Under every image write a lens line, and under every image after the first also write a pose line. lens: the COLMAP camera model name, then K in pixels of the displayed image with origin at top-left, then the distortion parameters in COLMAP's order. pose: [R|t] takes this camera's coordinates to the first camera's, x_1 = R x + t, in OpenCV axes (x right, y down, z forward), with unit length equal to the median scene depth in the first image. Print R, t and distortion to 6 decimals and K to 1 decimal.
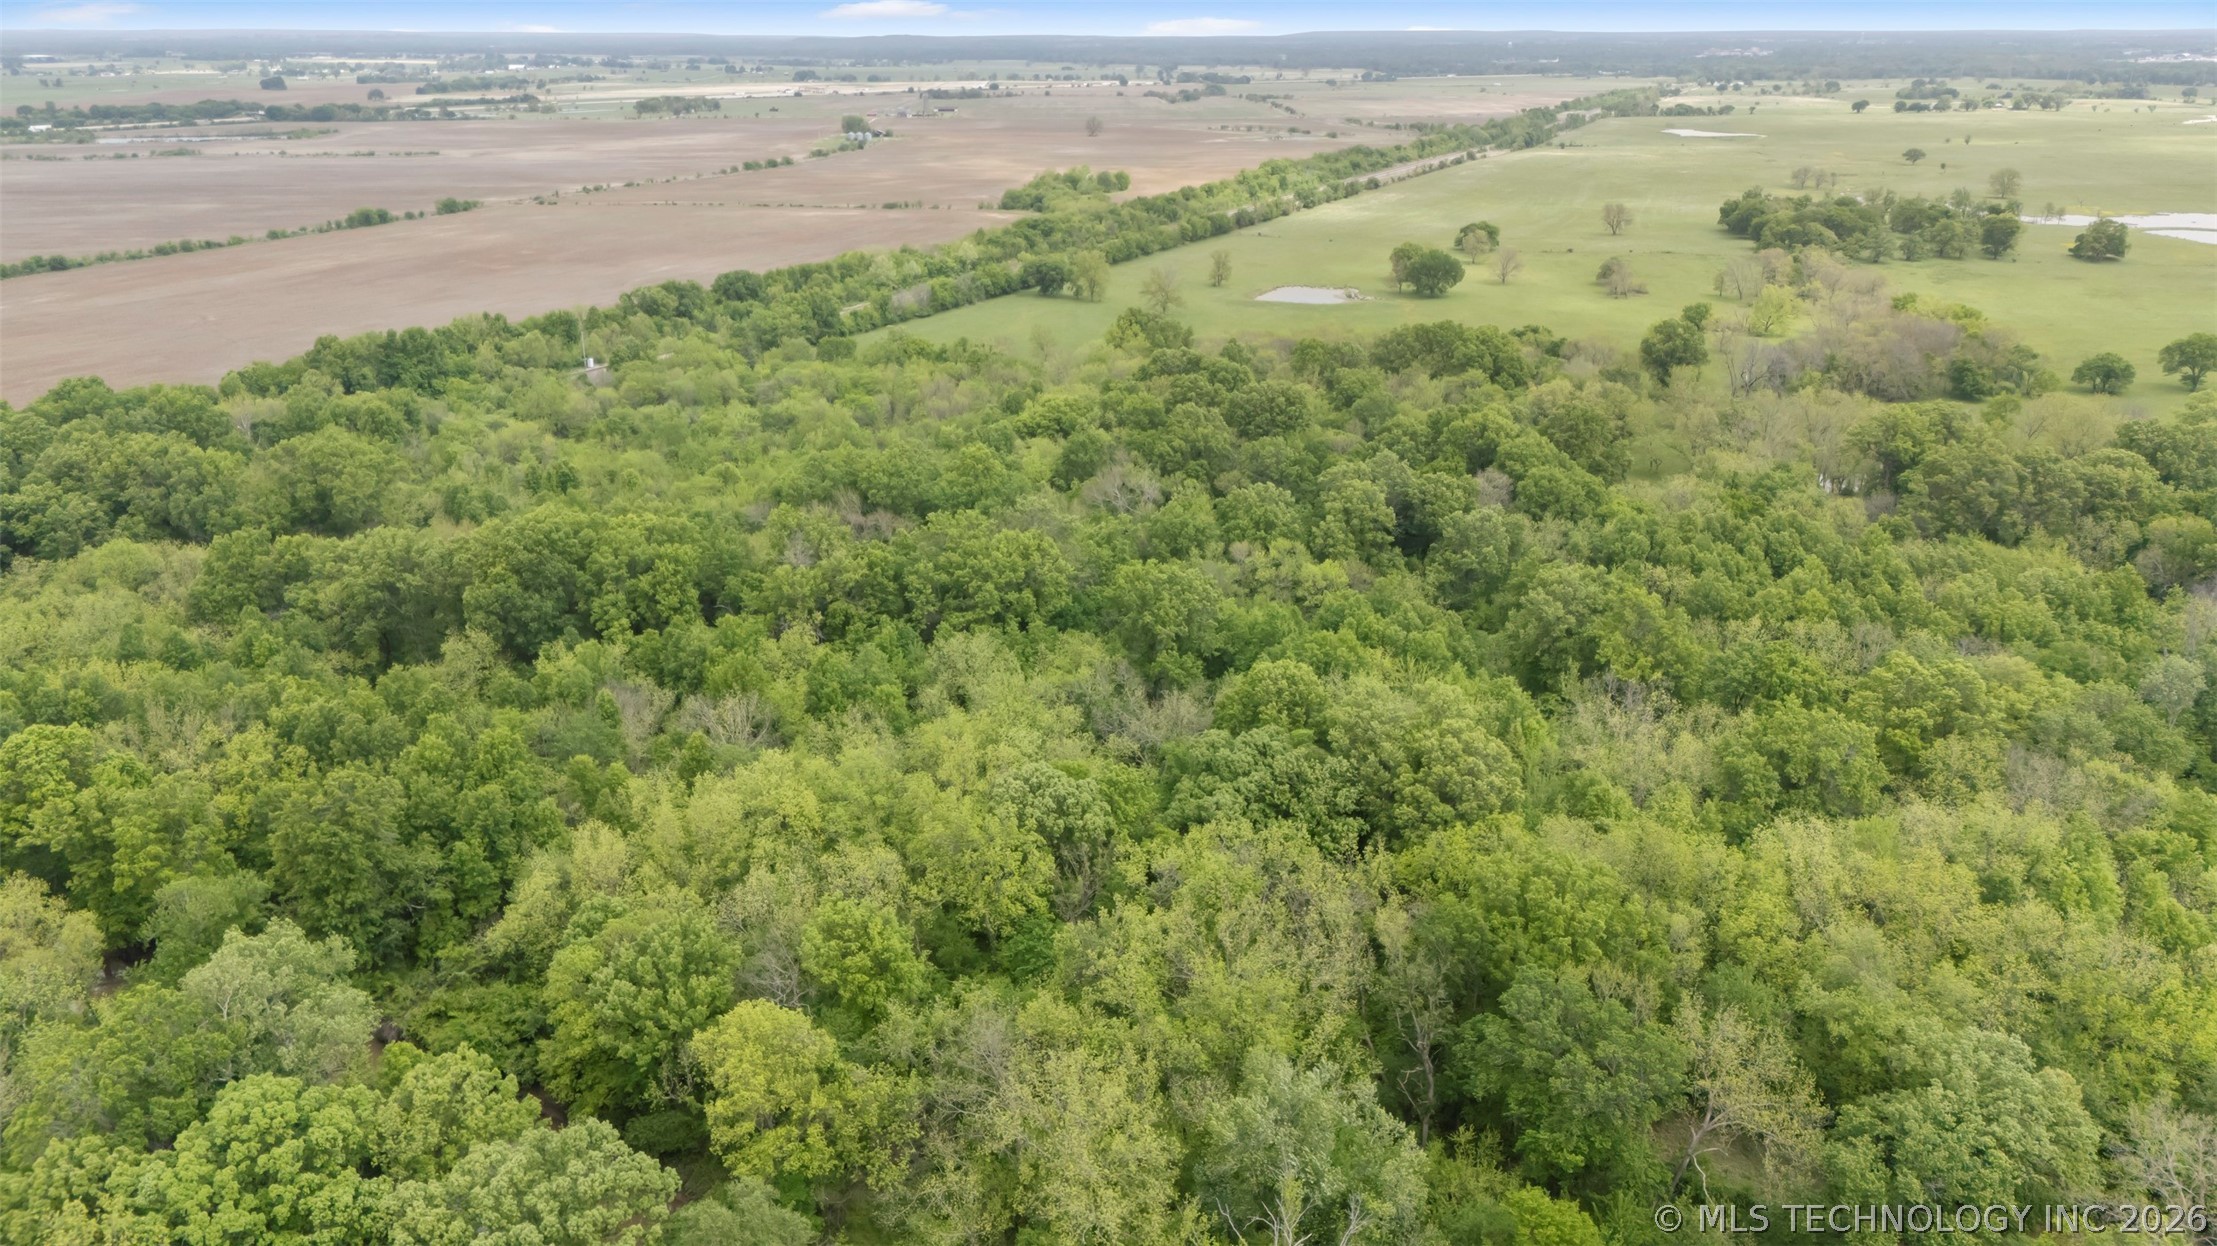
lens RADIAL K [[1652.6, 0, 1114.7], [0, 1652.6, 623.3], [0, 0, 1]] dist [0.062018, -0.070138]
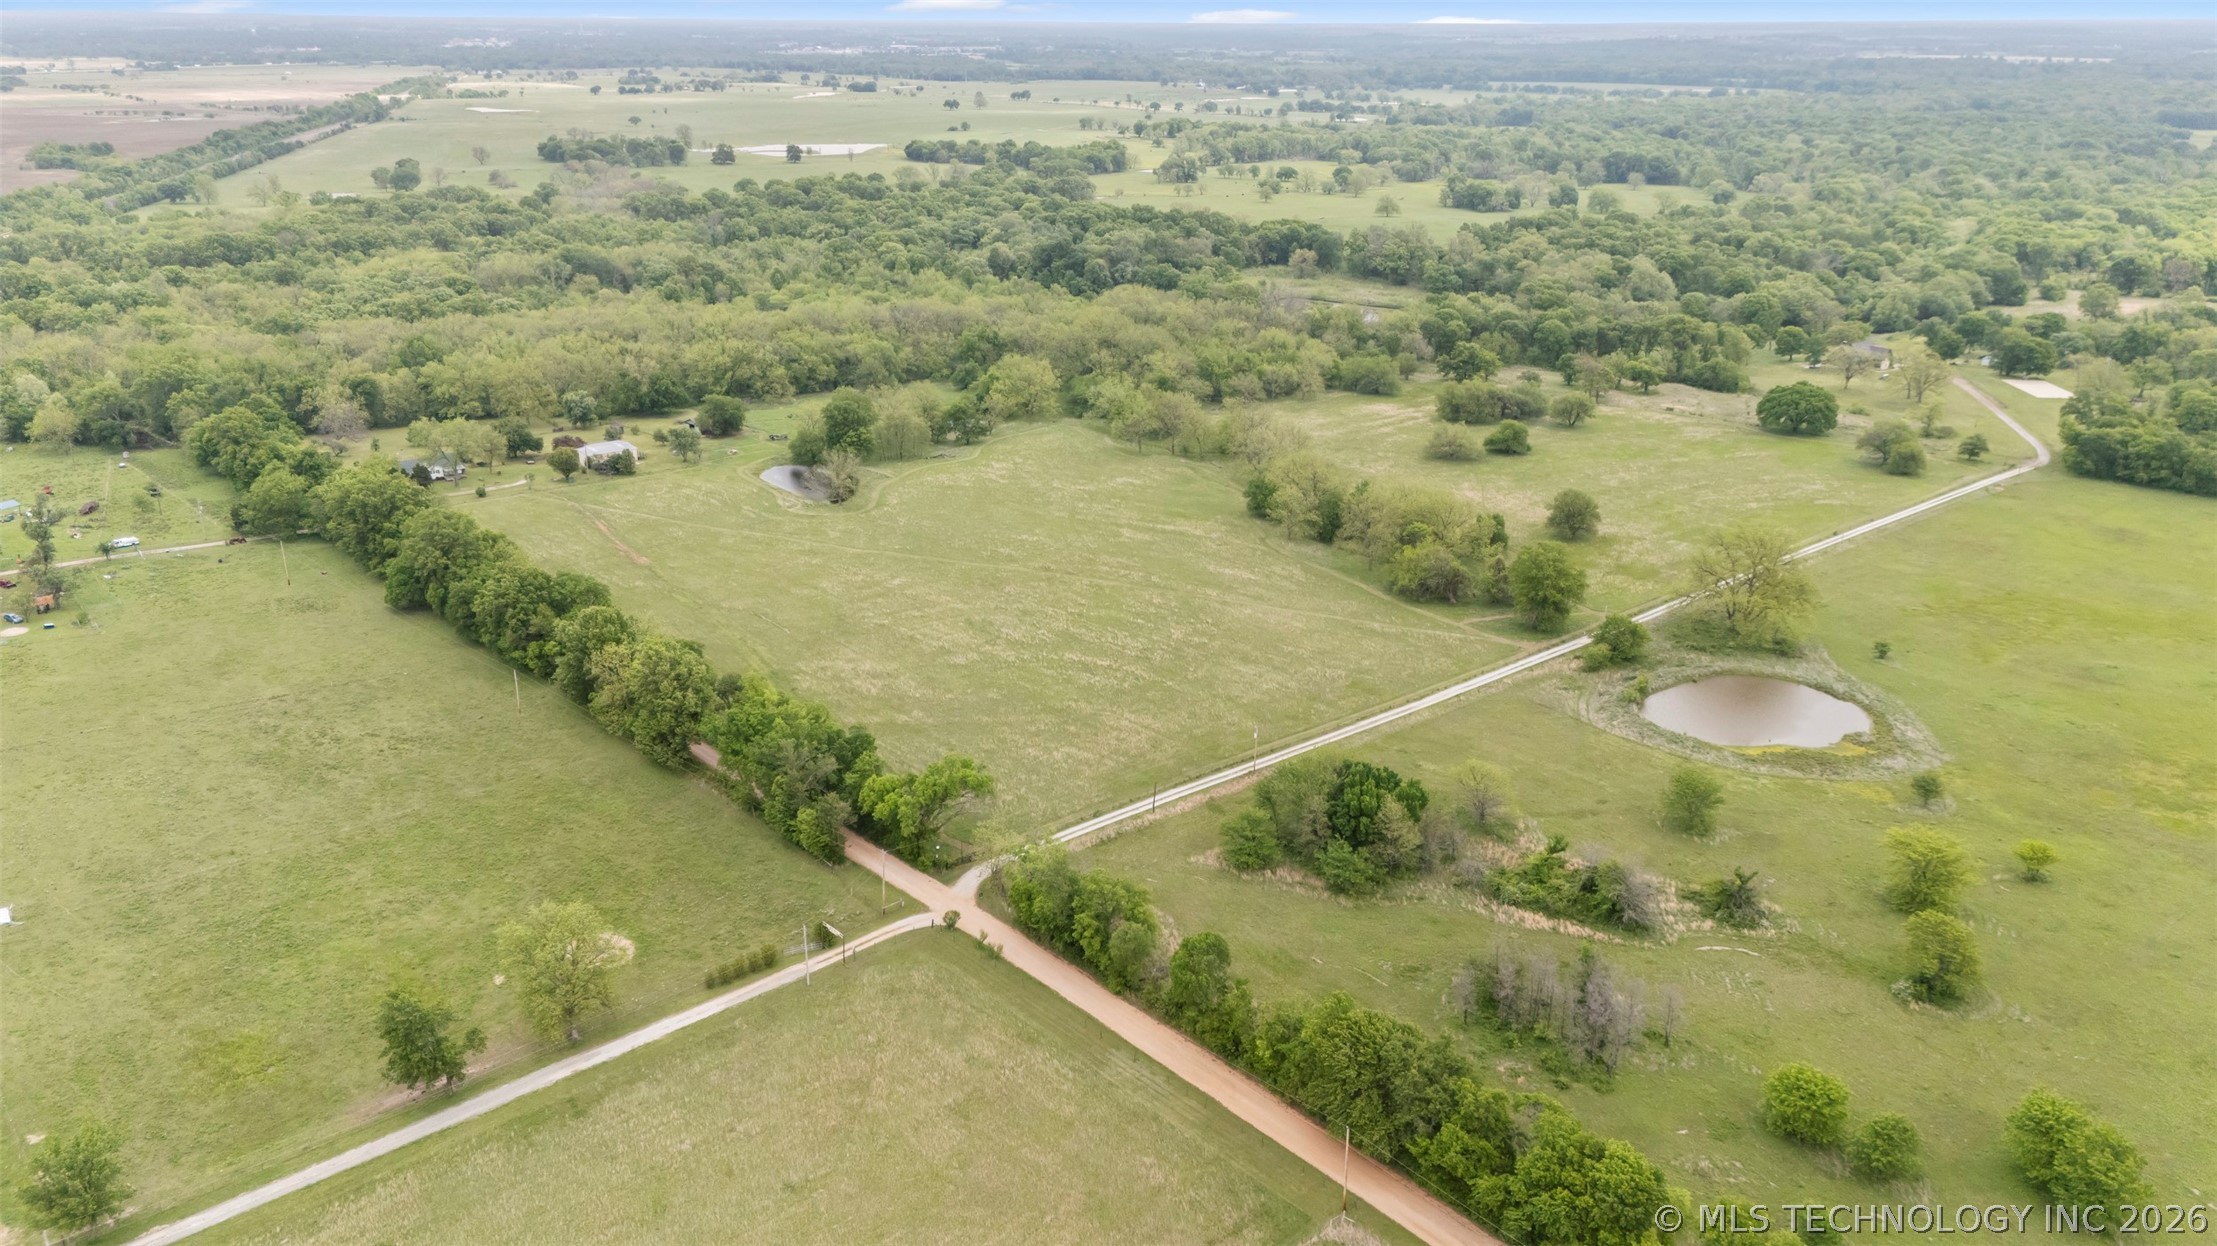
lens RADIAL K [[1652.6, 0, 1114.7], [0, 1652.6, 623.3], [0, 0, 1]] dist [0.062018, -0.070138]
pose [[0.770331, -0.212306, 0.601263, -0.163581], [0.206923, 0.975145, 0.079216, 0.112176], [-0.603137, 0.063392, 0.795115, -0.365387]]
